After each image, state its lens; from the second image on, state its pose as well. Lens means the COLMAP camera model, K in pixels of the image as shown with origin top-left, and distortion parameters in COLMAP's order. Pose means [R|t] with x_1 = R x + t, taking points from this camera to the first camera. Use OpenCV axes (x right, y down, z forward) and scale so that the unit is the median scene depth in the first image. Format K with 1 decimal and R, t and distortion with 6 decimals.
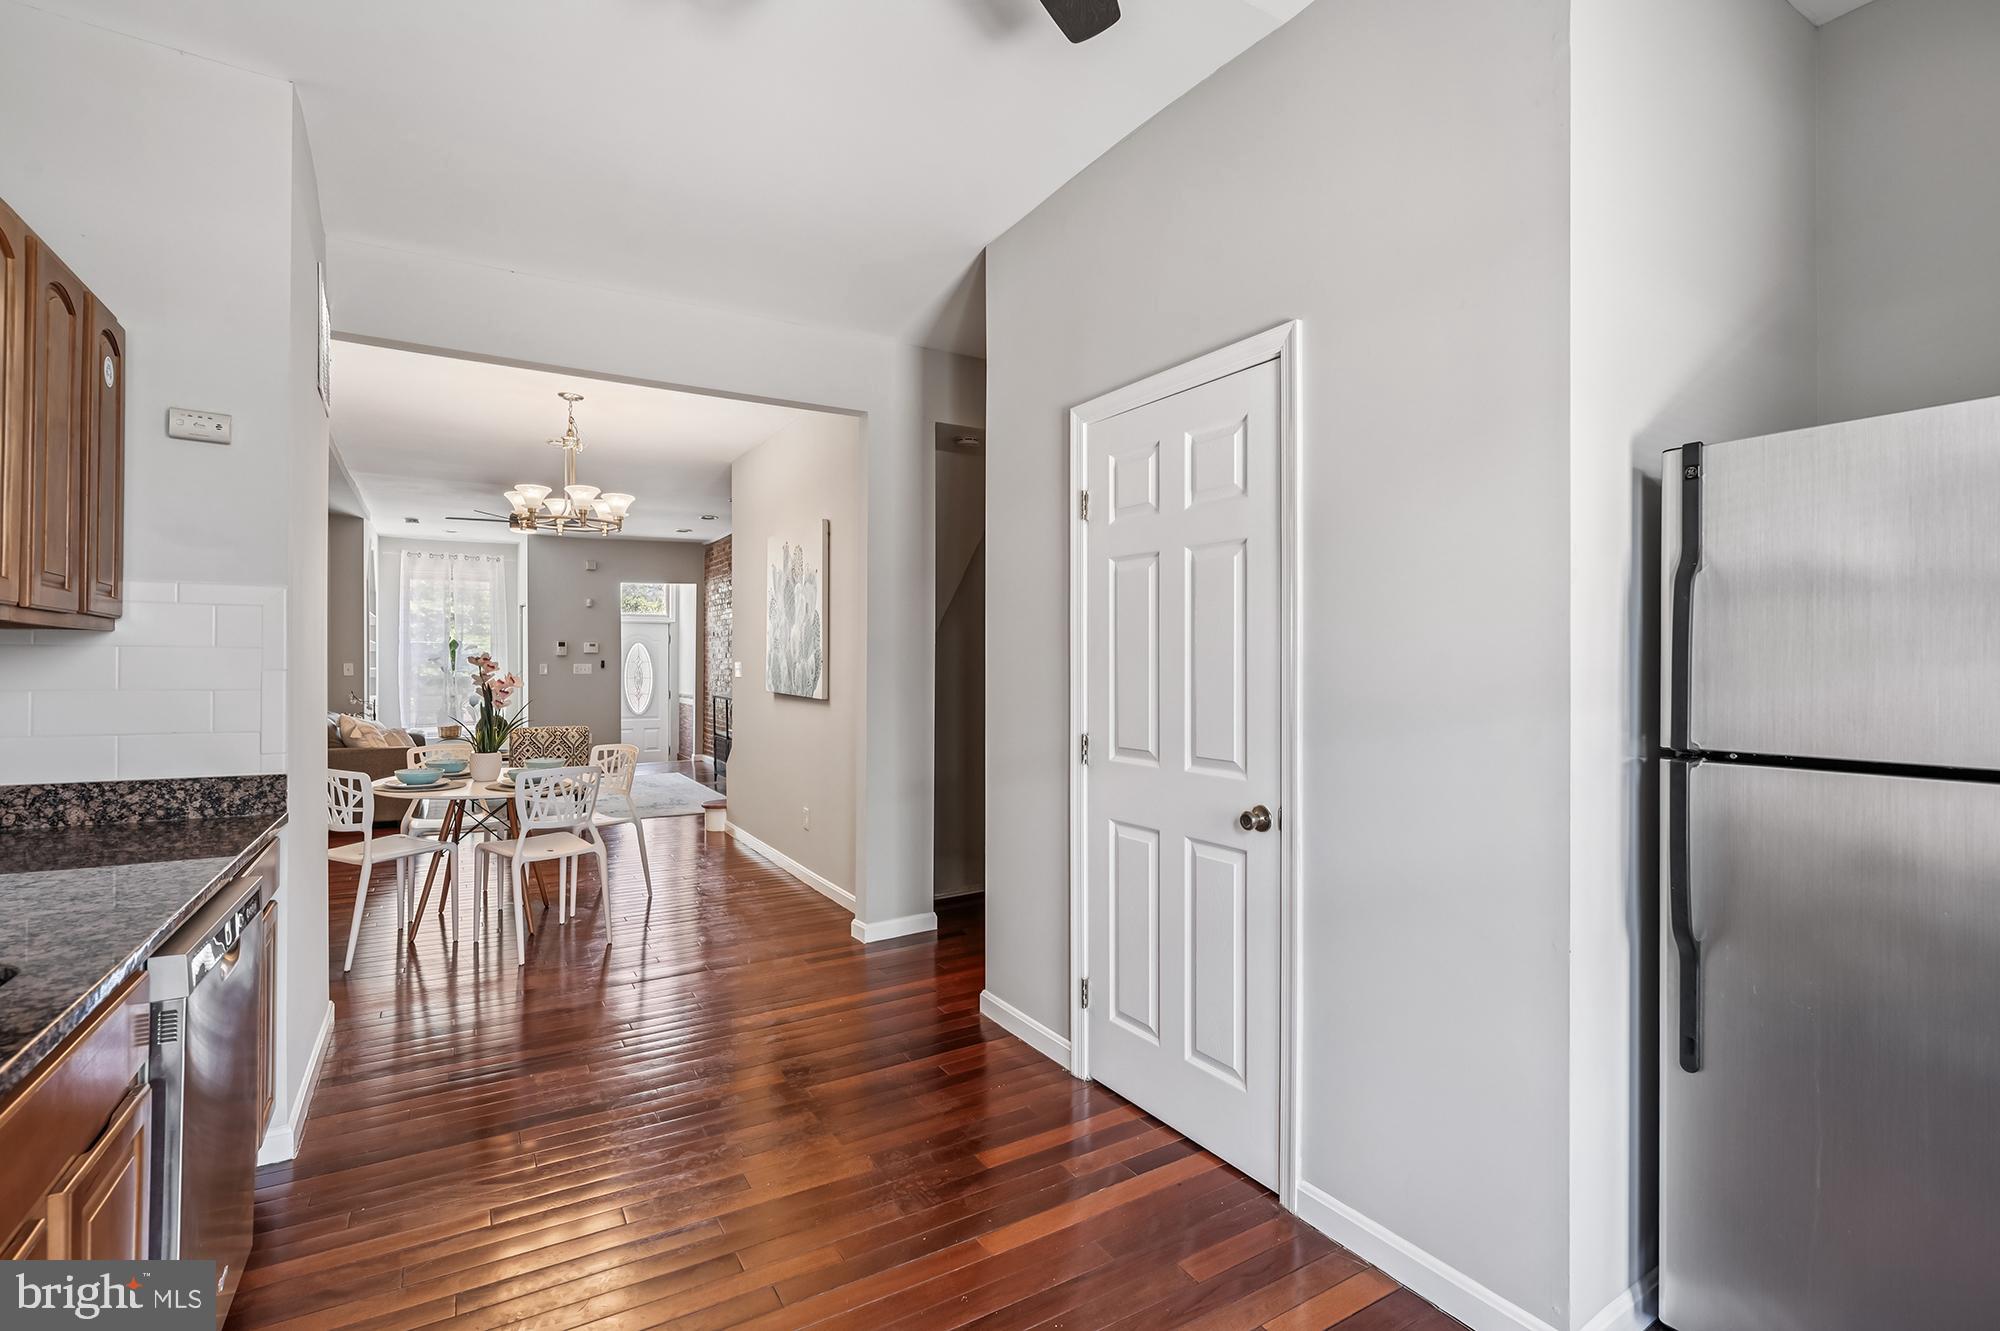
lens RADIAL K [[908.4, 0, 1000.0], [0, 908.4, 665.5], [0, 0, 1]] dist [-0.001410, 0.000666]
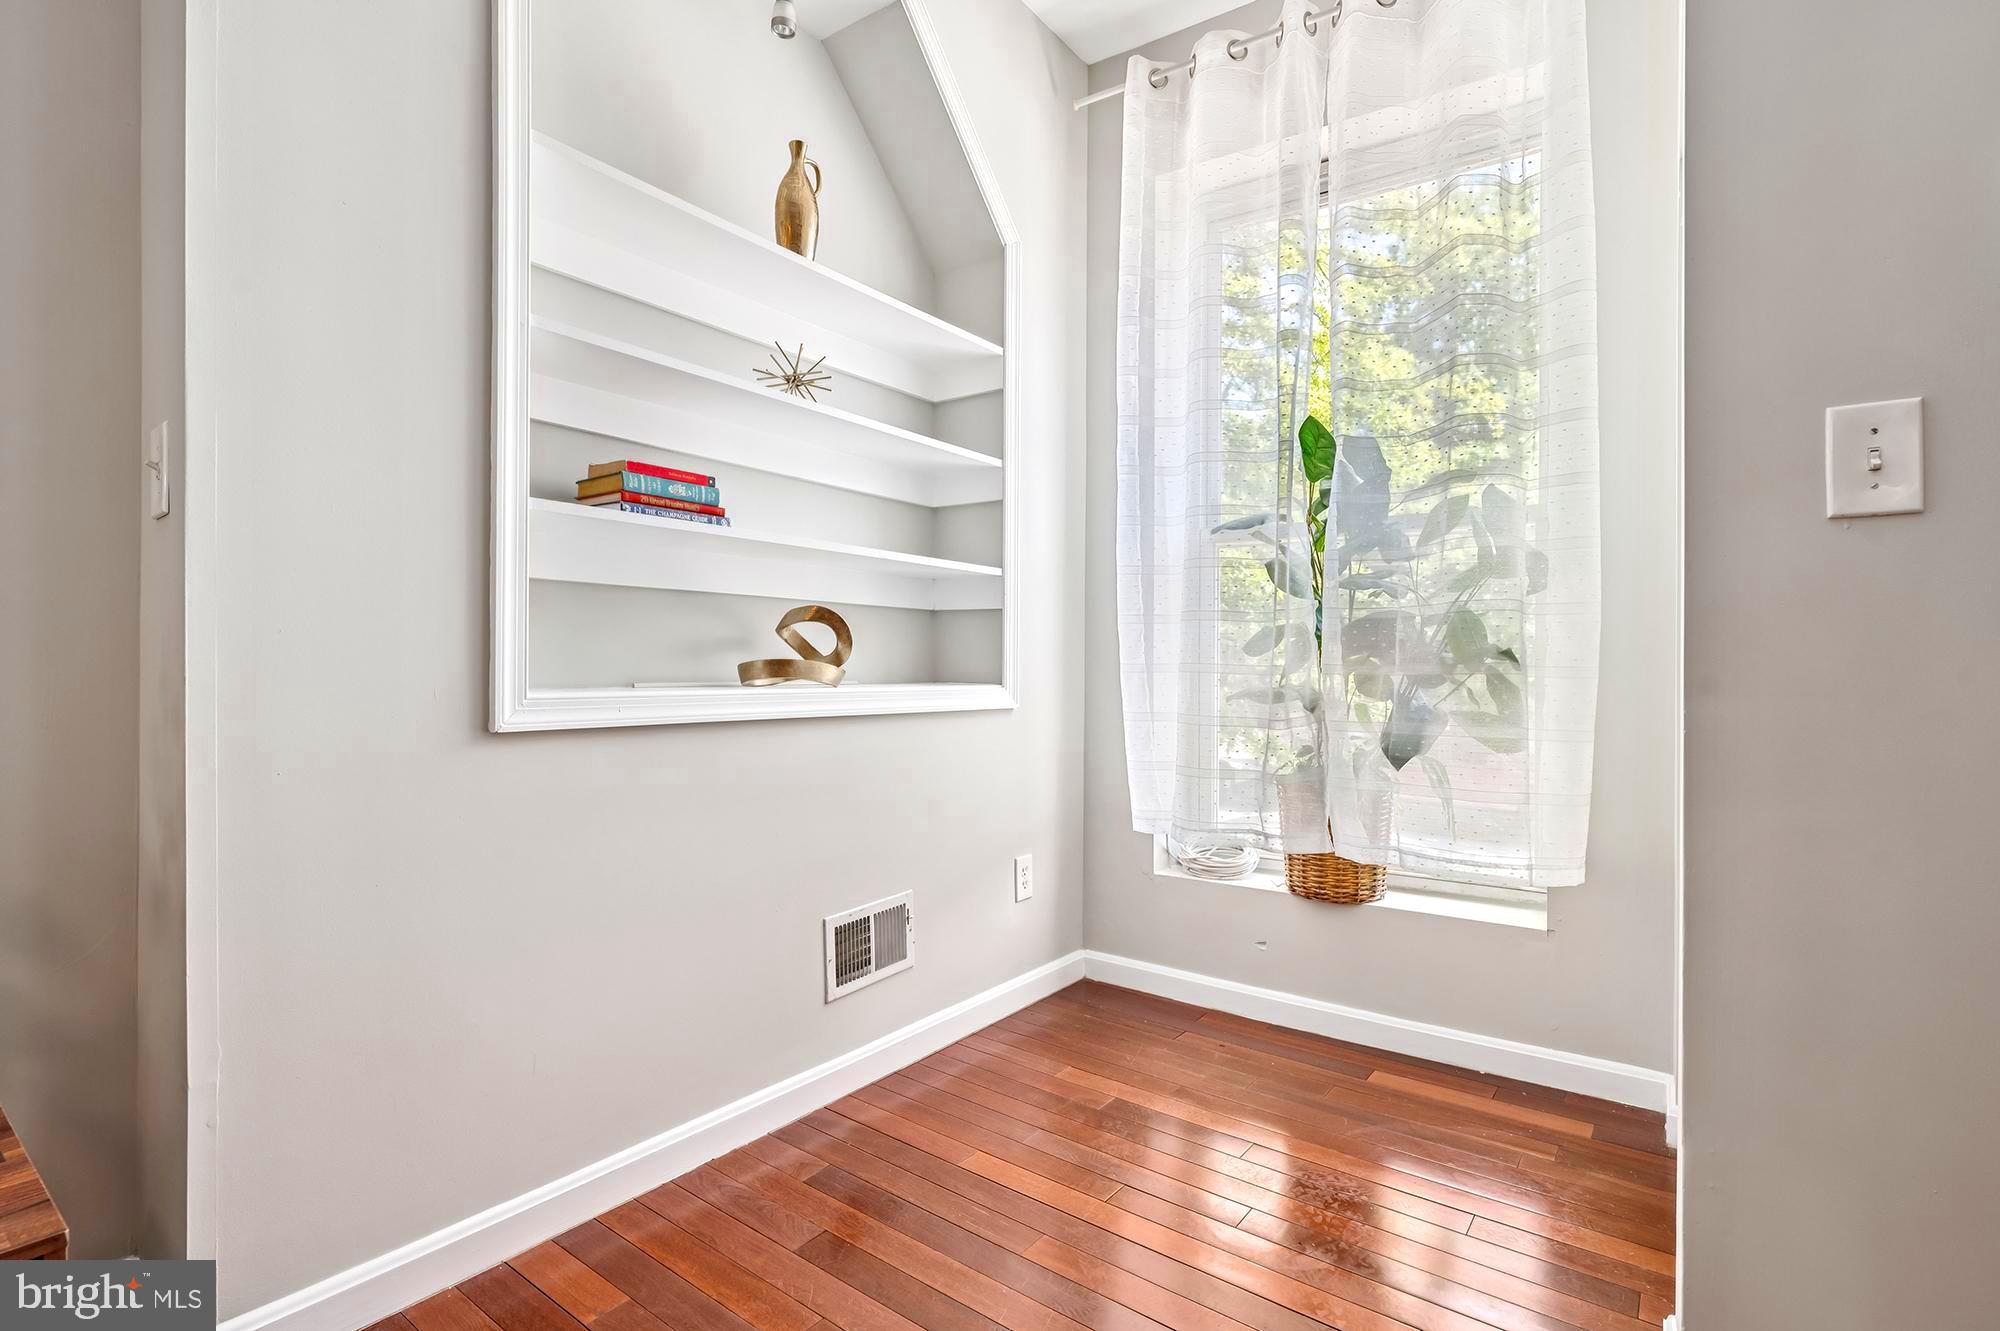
lens RADIAL K [[955.6, 0, 1003.8], [0, 955.6, 651.0], [0, 0, 1]] dist [-0.001066, -0.000213]
pose [[0.379558, -0.007421, -0.925138, -1.092420], [-0.012461, 0.999836, -0.013133, 0.064173], [0.925084, 0.016513, 0.379403, 2.156825]]
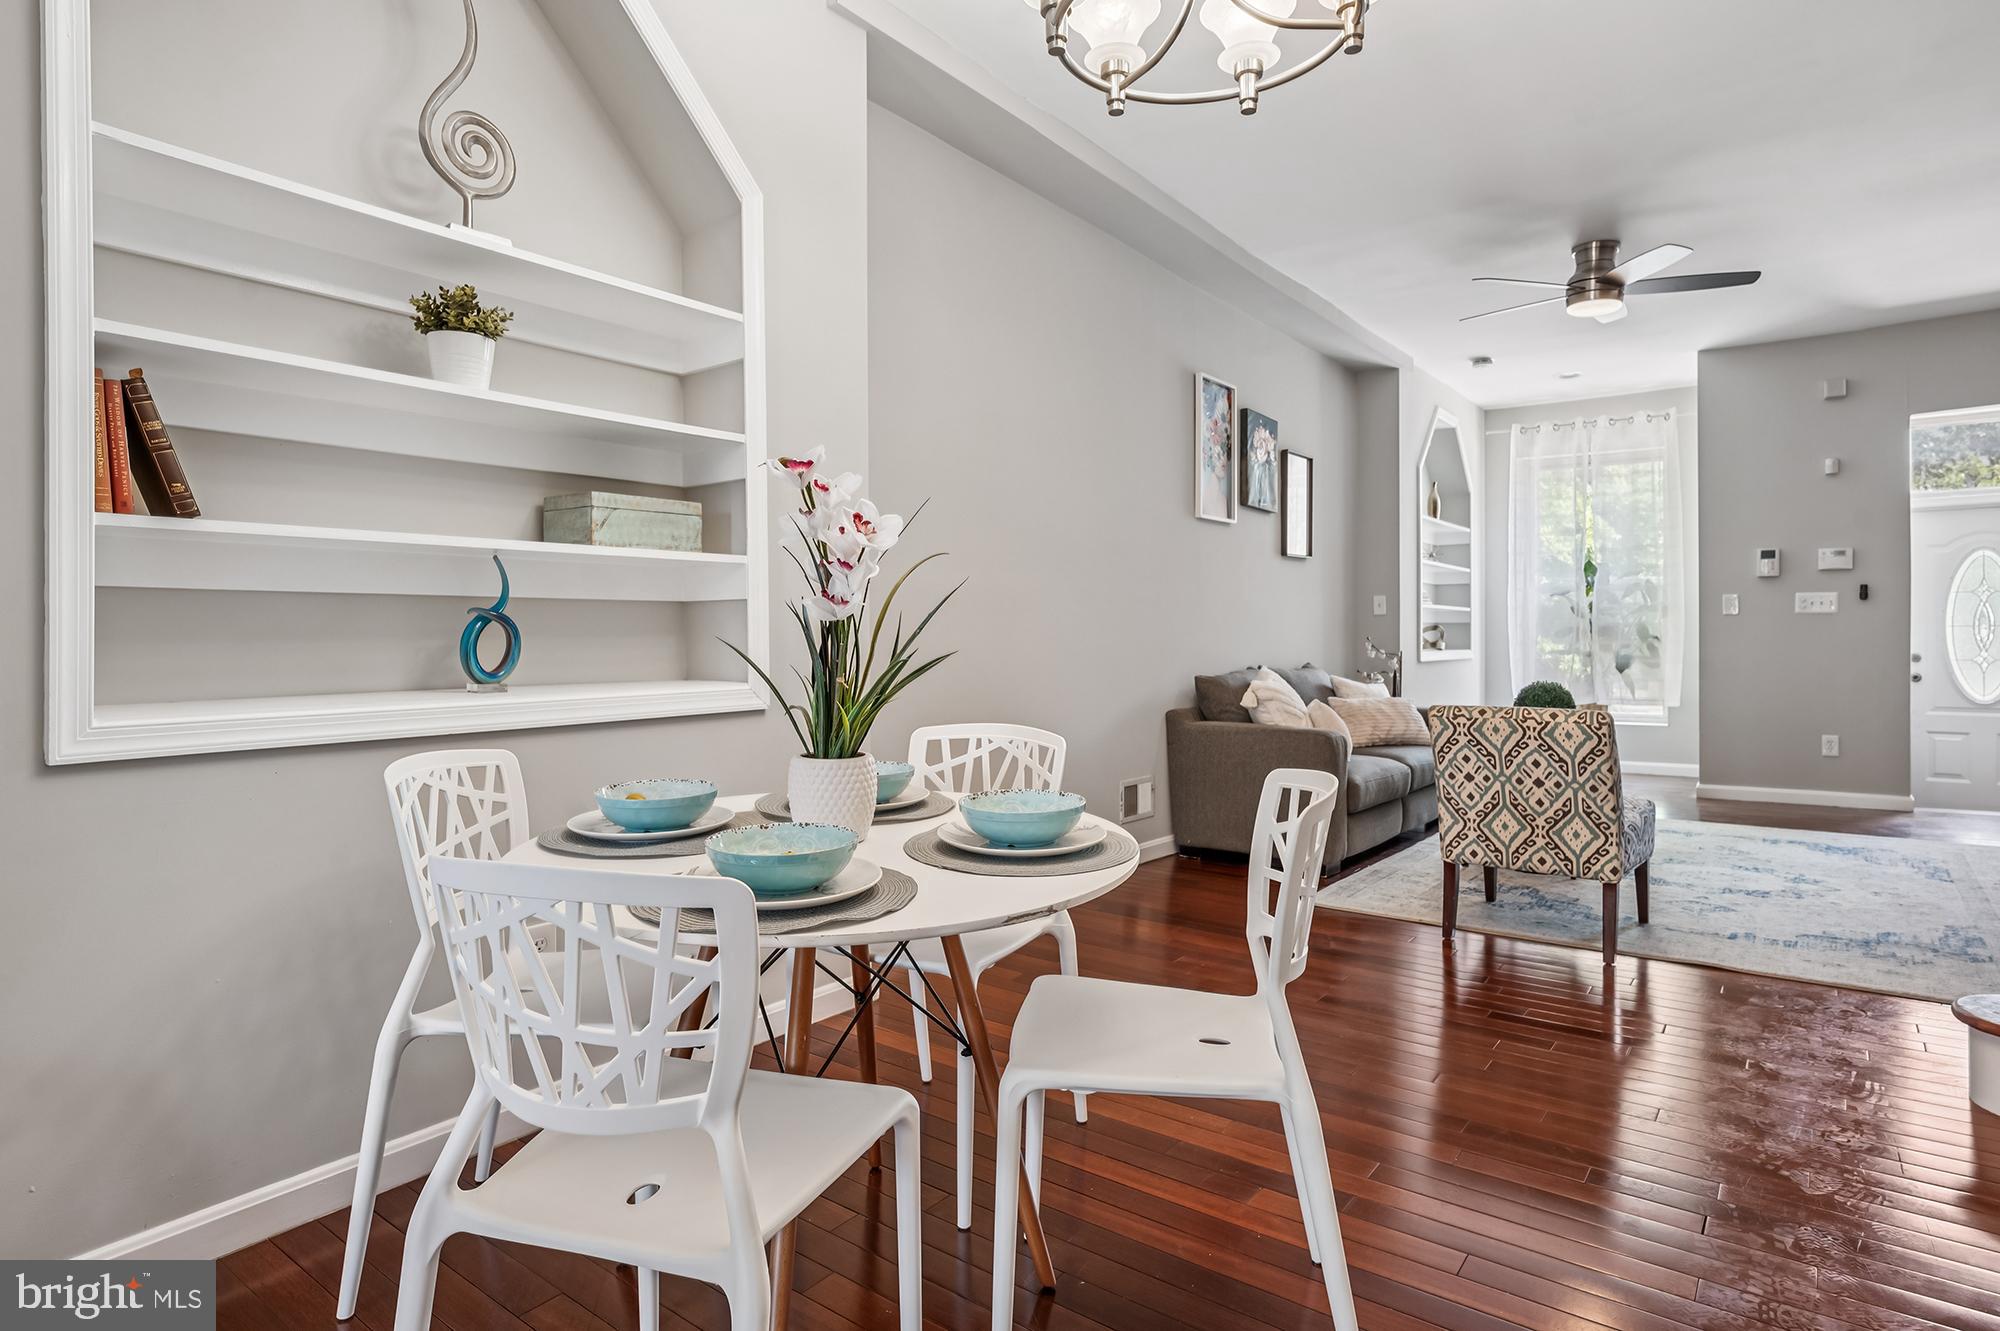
lens RADIAL K [[1101.0, 0, 993.2], [0, 1101.0, 640.9], [0, 0, 1]] dist [-0.004159, -0.000098]
pose [[0.371747, 0.001117, -0.928333, -0.181184], [0.002906, 0.999993, 0.002367, 0.054553], [0.928329, -0.003578, 0.371741, 0.908330]]
